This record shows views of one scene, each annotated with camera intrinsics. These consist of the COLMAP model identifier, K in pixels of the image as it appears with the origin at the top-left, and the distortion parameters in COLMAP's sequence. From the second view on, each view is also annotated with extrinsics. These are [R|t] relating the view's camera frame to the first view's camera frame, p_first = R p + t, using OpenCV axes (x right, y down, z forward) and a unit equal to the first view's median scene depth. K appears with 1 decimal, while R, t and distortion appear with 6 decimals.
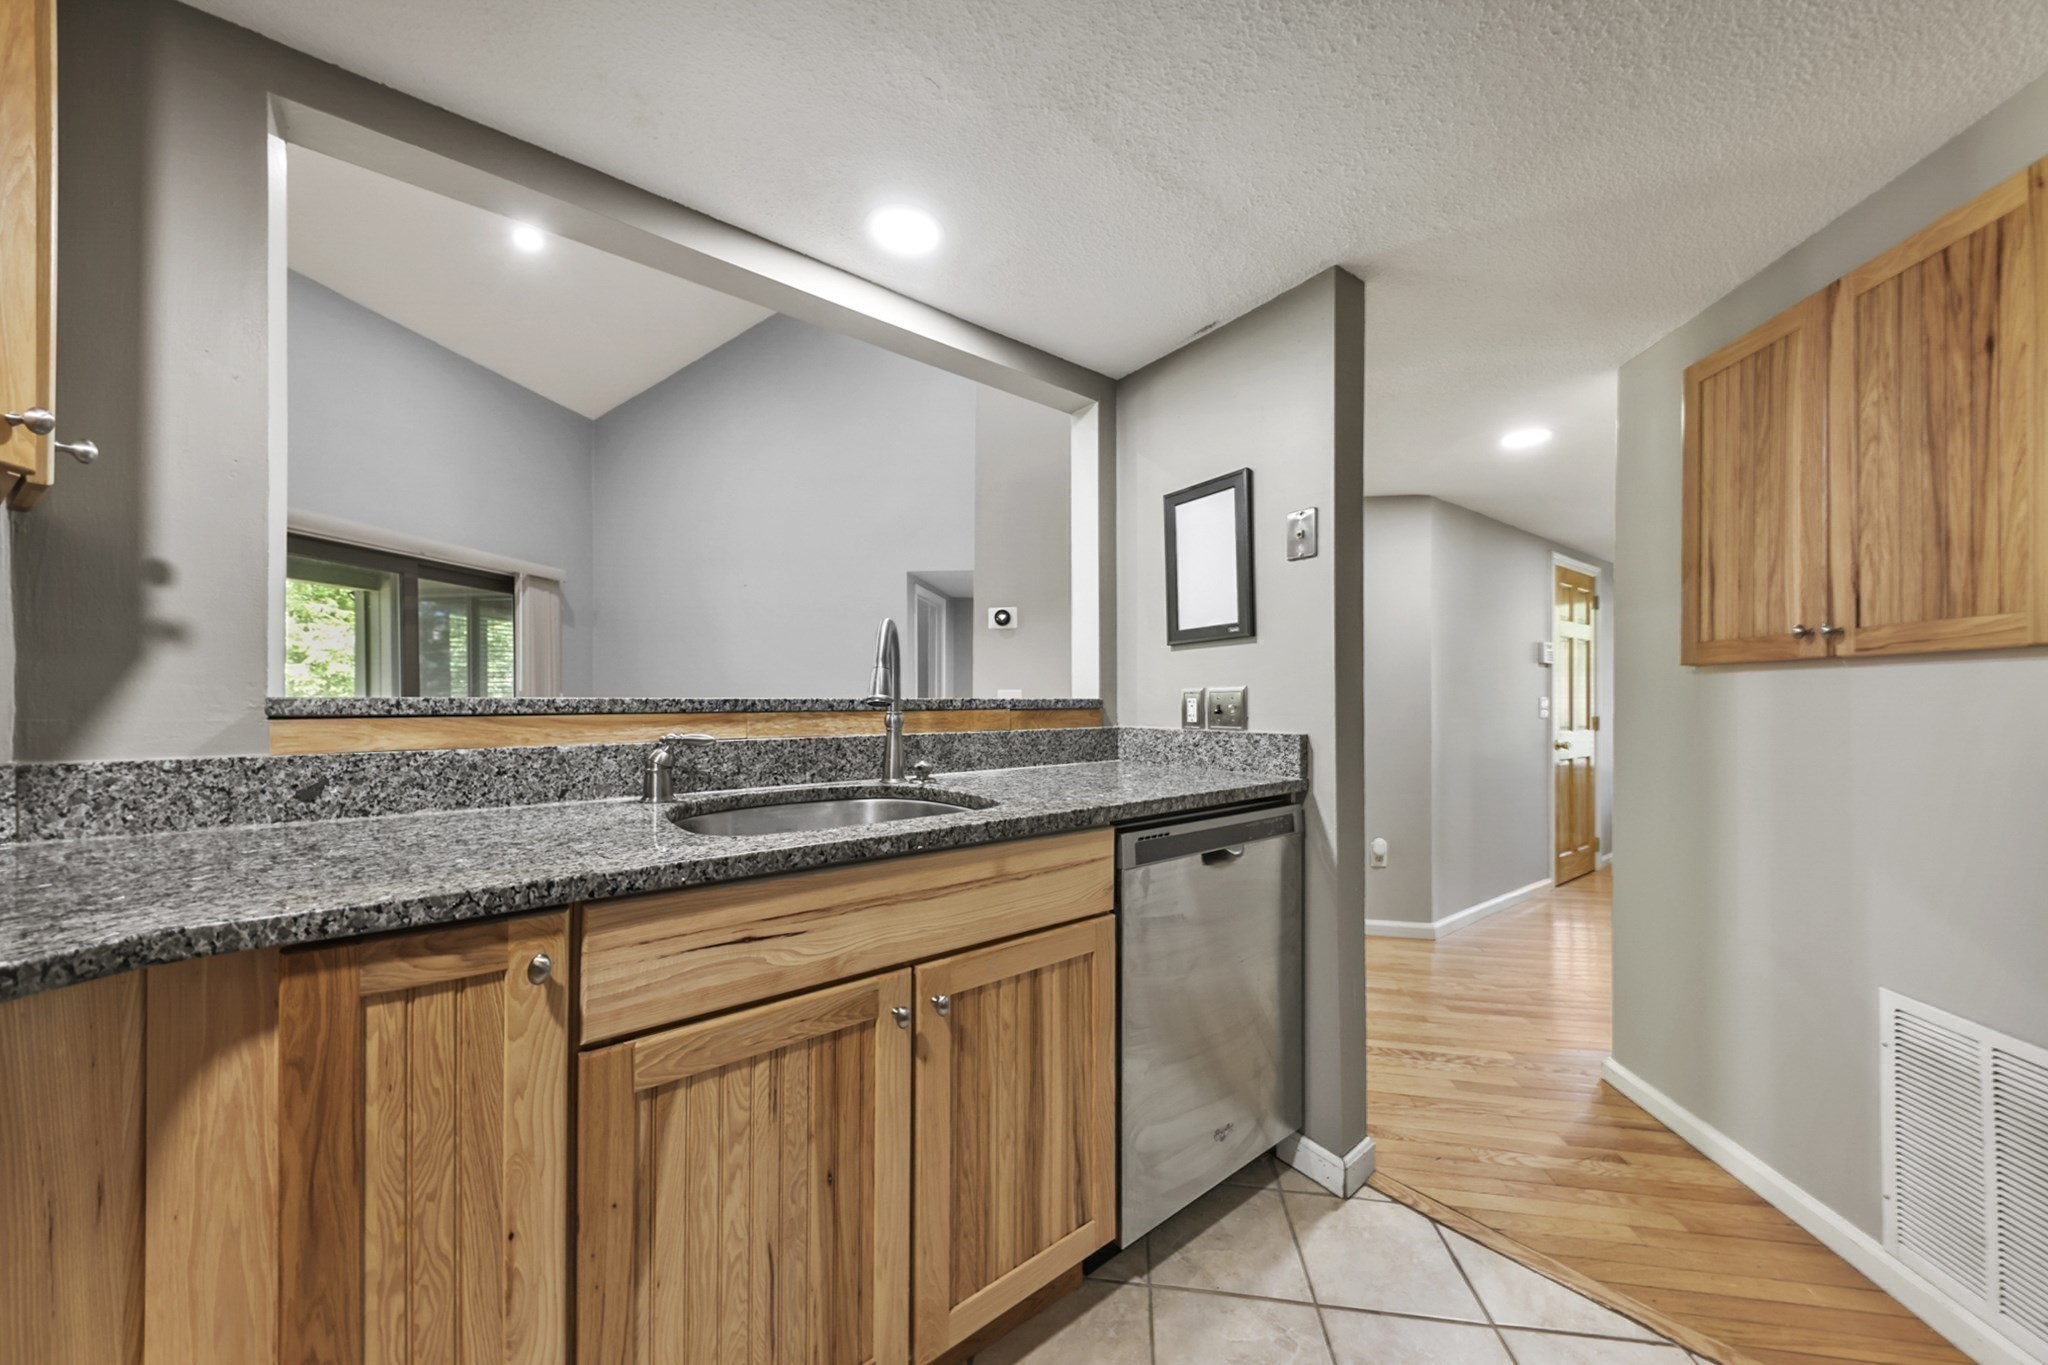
lens RADIAL K [[708.5, 0, 1037.6], [0, 708.5, 702.9], [0, 0, 1]] dist [-0.001336, -0.000271]
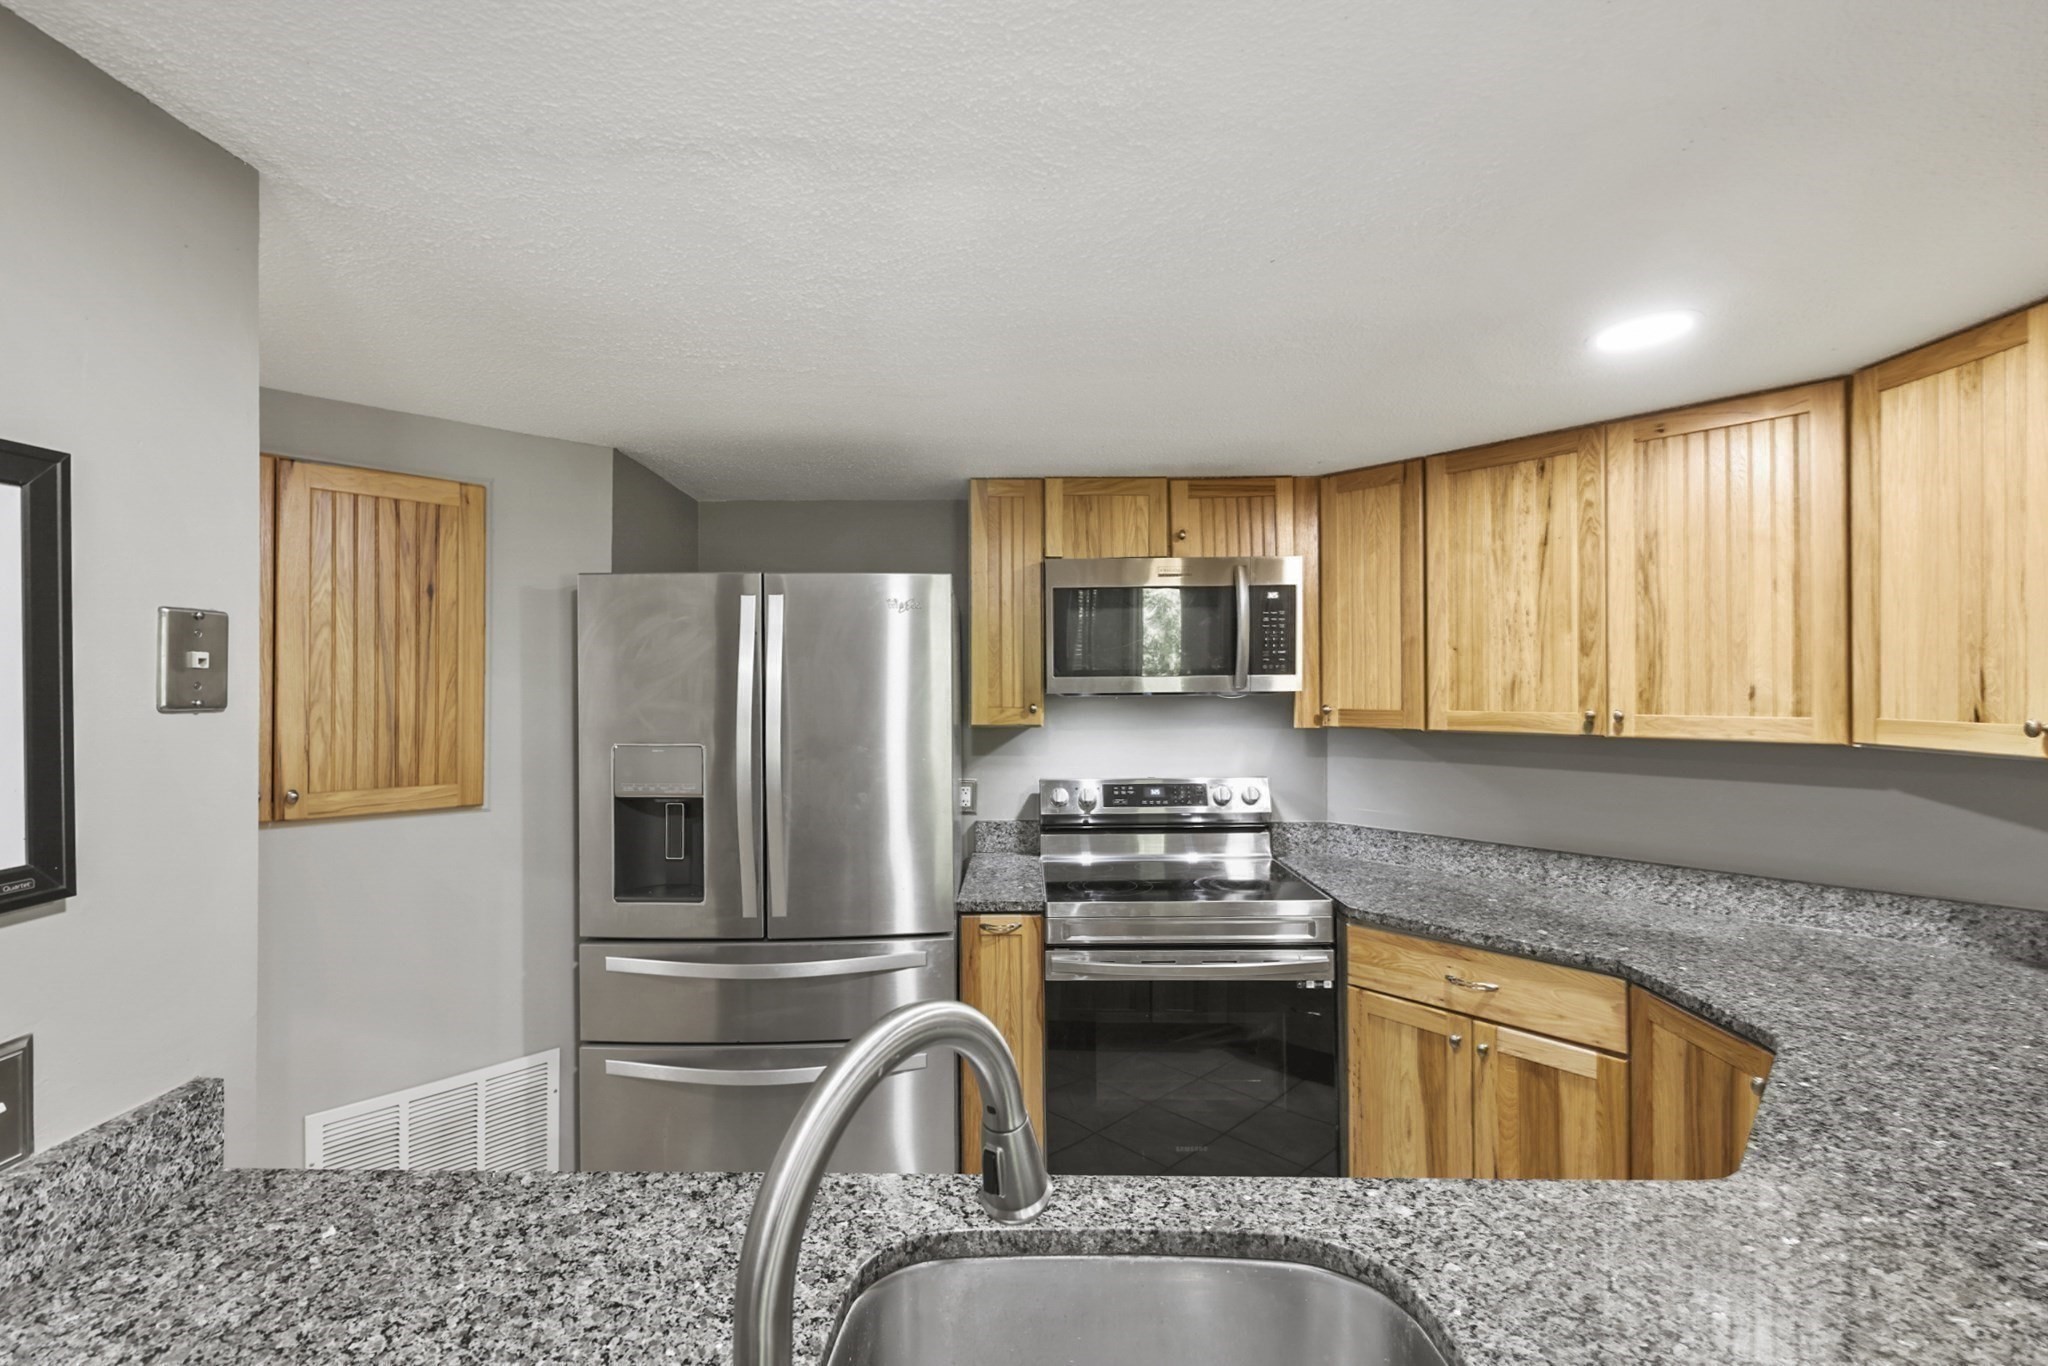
lens RADIAL K [[836.2, 0, 1024.0], [0, 836.2, 683.0], [0, 0, 1]] dist [0.001412, 0.000042]
pose [[-0.790183, -0.000864, 0.612870, -0.440729], [-0.005626, 0.999967, -0.005845, -0.241277], [-0.612845, -0.008066, -0.790162, 1.187479]]
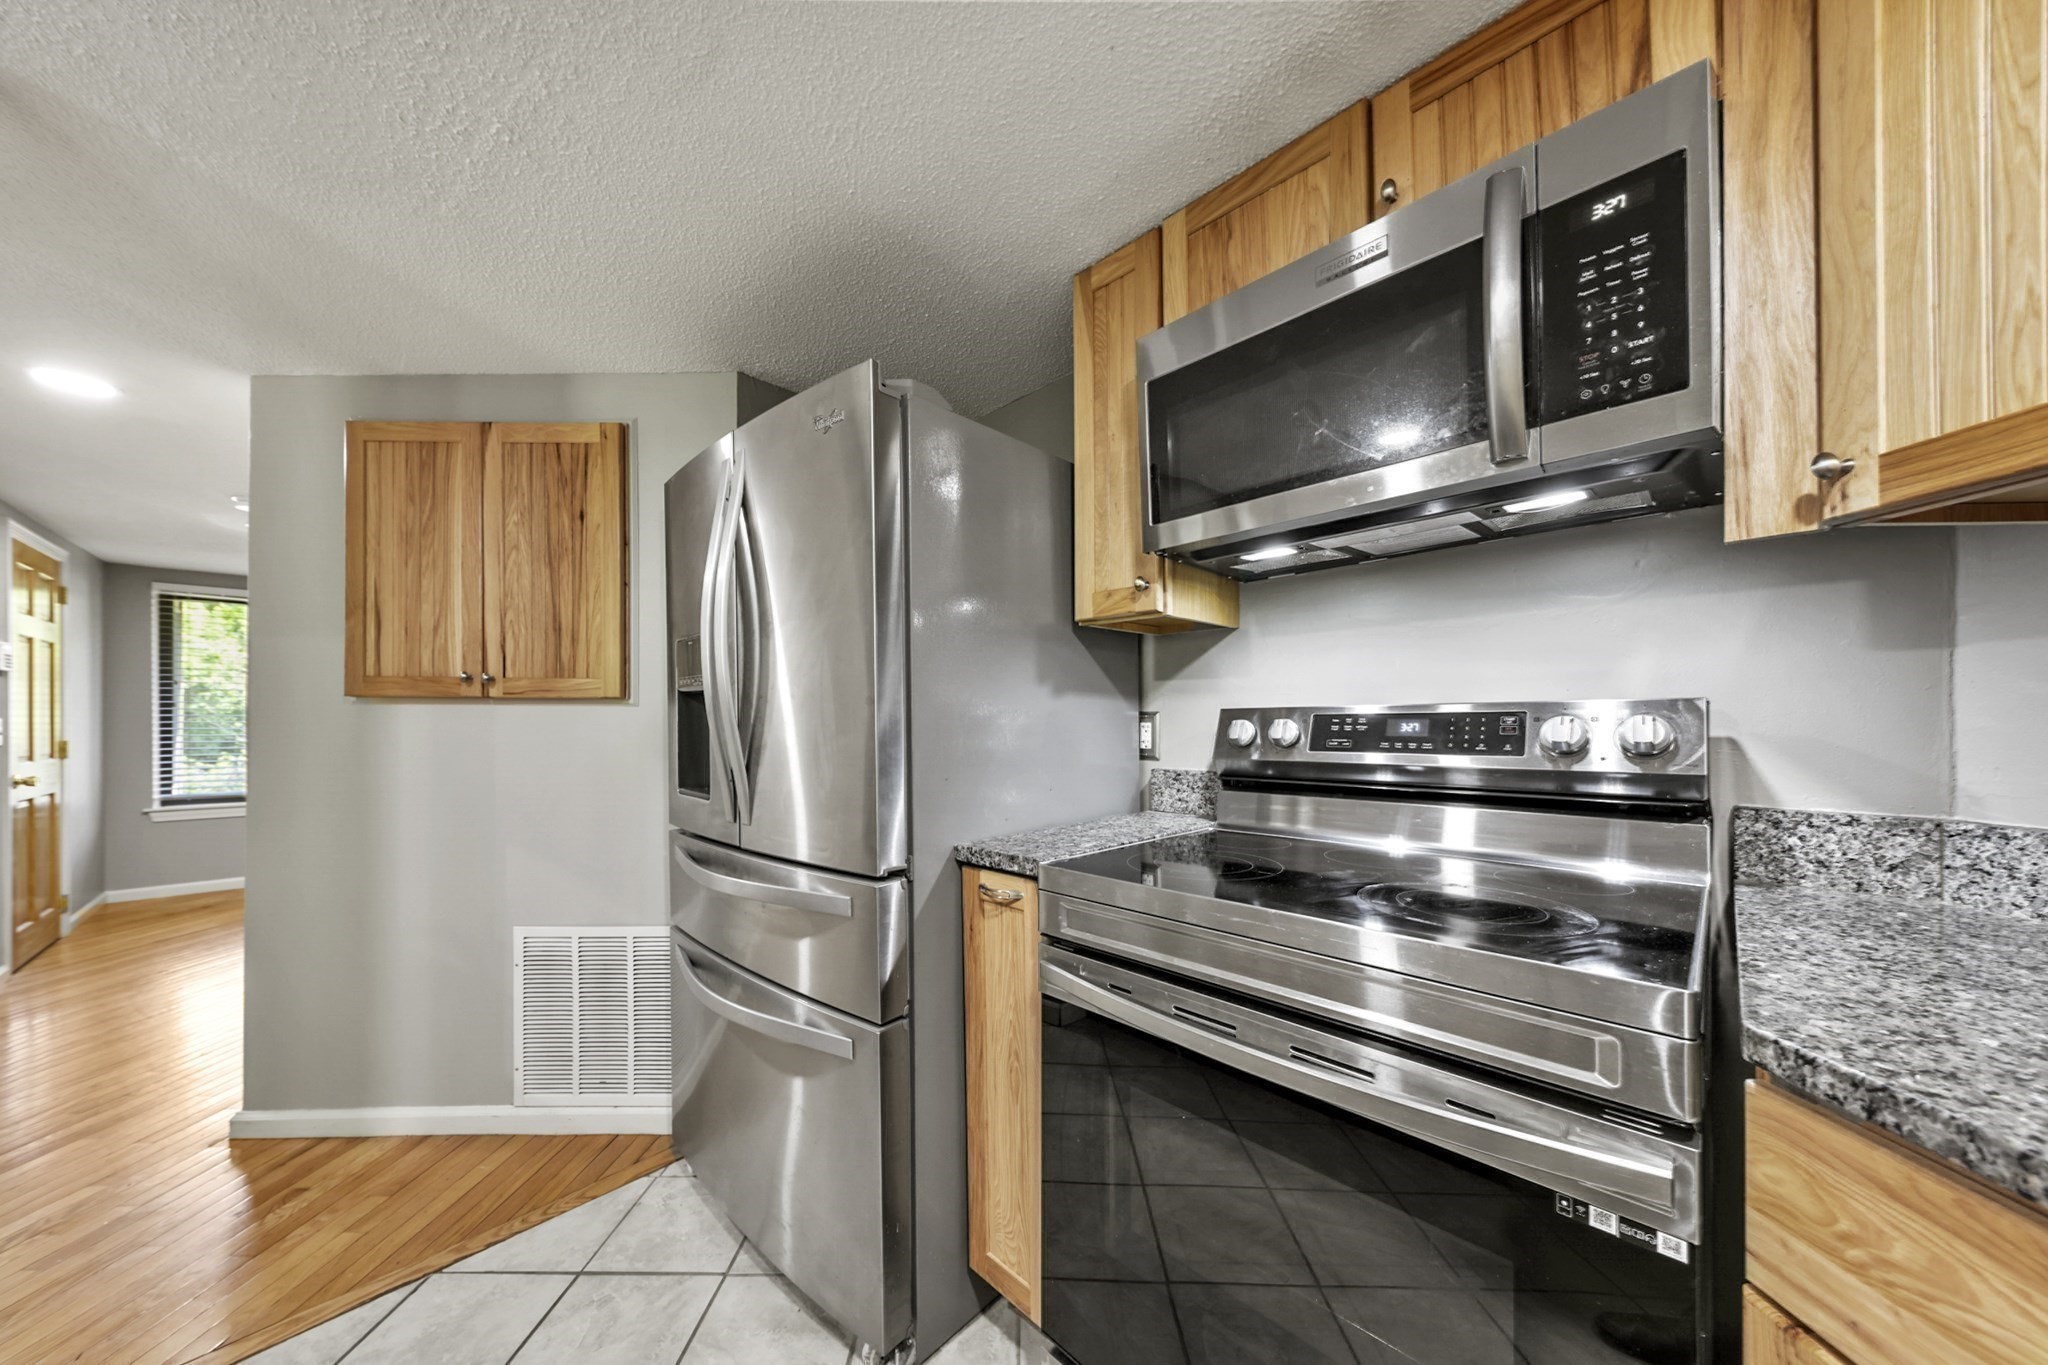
lens RADIAL K [[679.7, 0, 1029.4], [0, 679.7, 723.7], [0, 0, 1]] dist [-0.000436, -0.000240]
pose [[-0.138831, -0.008675, 0.990278, -0.292831], [-0.002744, 0.999961, 0.008375, -0.025239], [-0.990312, -0.001555, -0.138849, 0.131101]]
